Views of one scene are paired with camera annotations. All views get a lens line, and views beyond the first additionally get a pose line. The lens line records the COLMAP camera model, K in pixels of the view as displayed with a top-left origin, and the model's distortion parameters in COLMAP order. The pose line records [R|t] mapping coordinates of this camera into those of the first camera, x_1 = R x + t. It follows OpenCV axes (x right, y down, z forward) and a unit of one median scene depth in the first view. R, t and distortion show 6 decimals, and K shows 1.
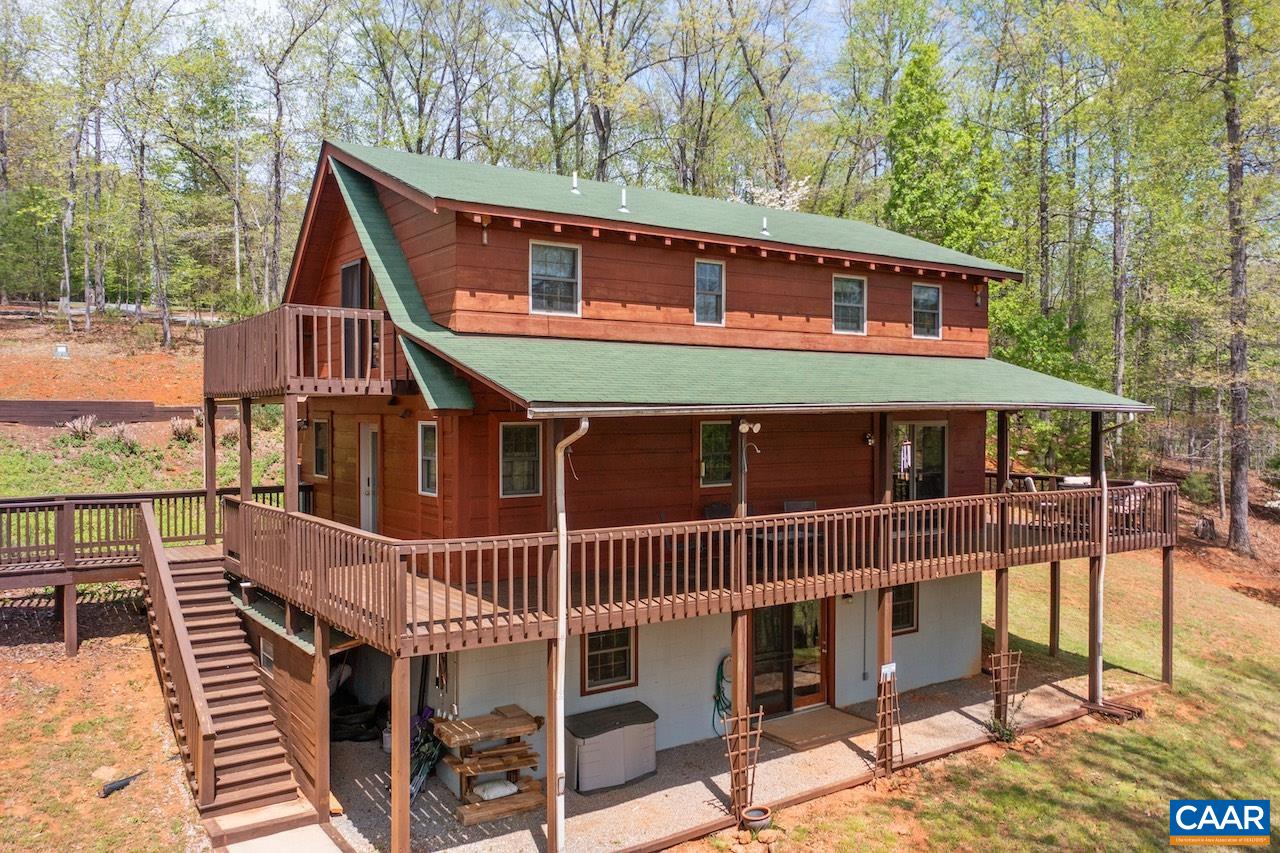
lens RADIAL K [[1009.9, 0, 640.0], [0, 1009.9, 426.5], [0, 0, 1]] dist [-0.002306, -0.007075]
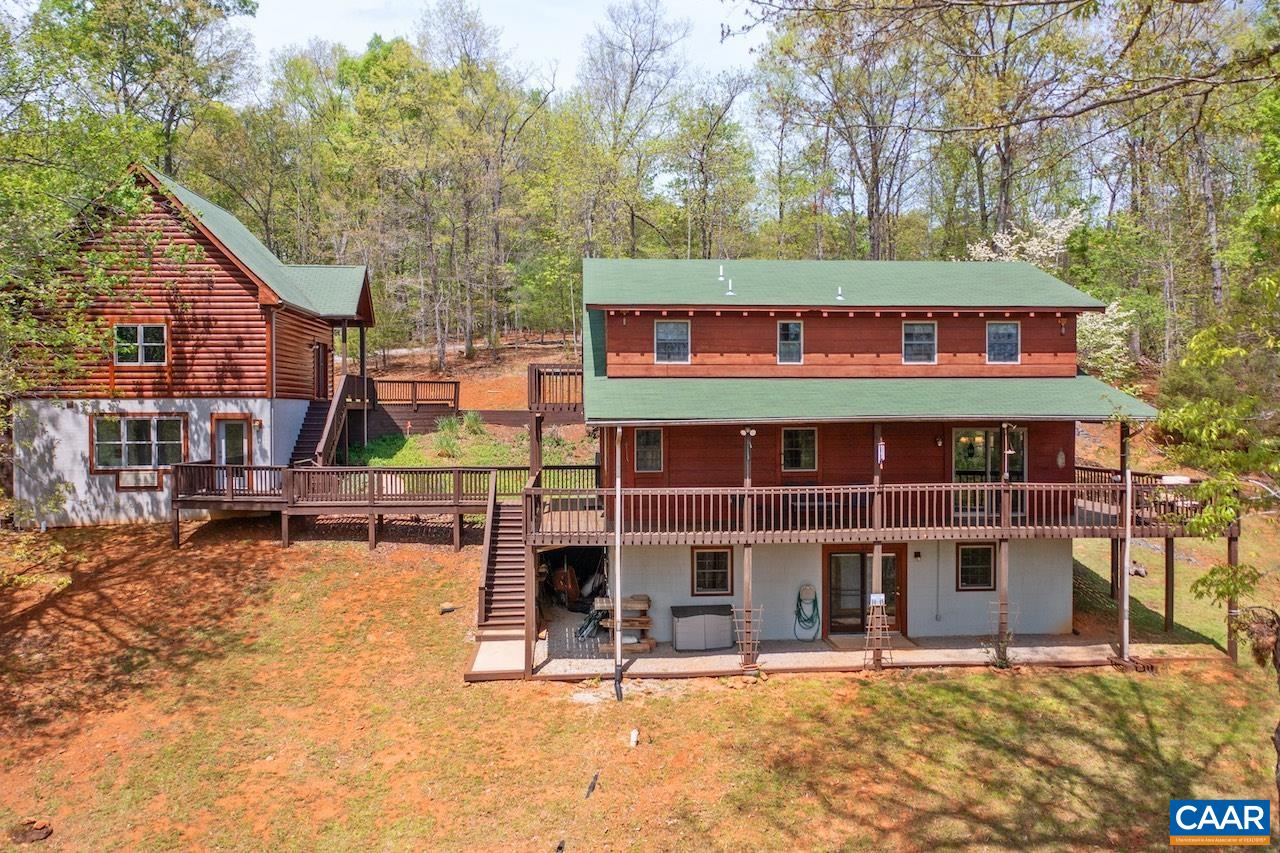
lens RADIAL K [[1009.9, 0, 640.0], [0, 1009.9, 426.5], [0, 0, 1]] dist [-0.002306, -0.007075]
pose [[0.860761, 0.005405, -0.508980, 0.691016], [-0.004668, 0.999985, 0.002725, -0.010779], [0.508987, 0.000030, 0.860774, -0.439525]]
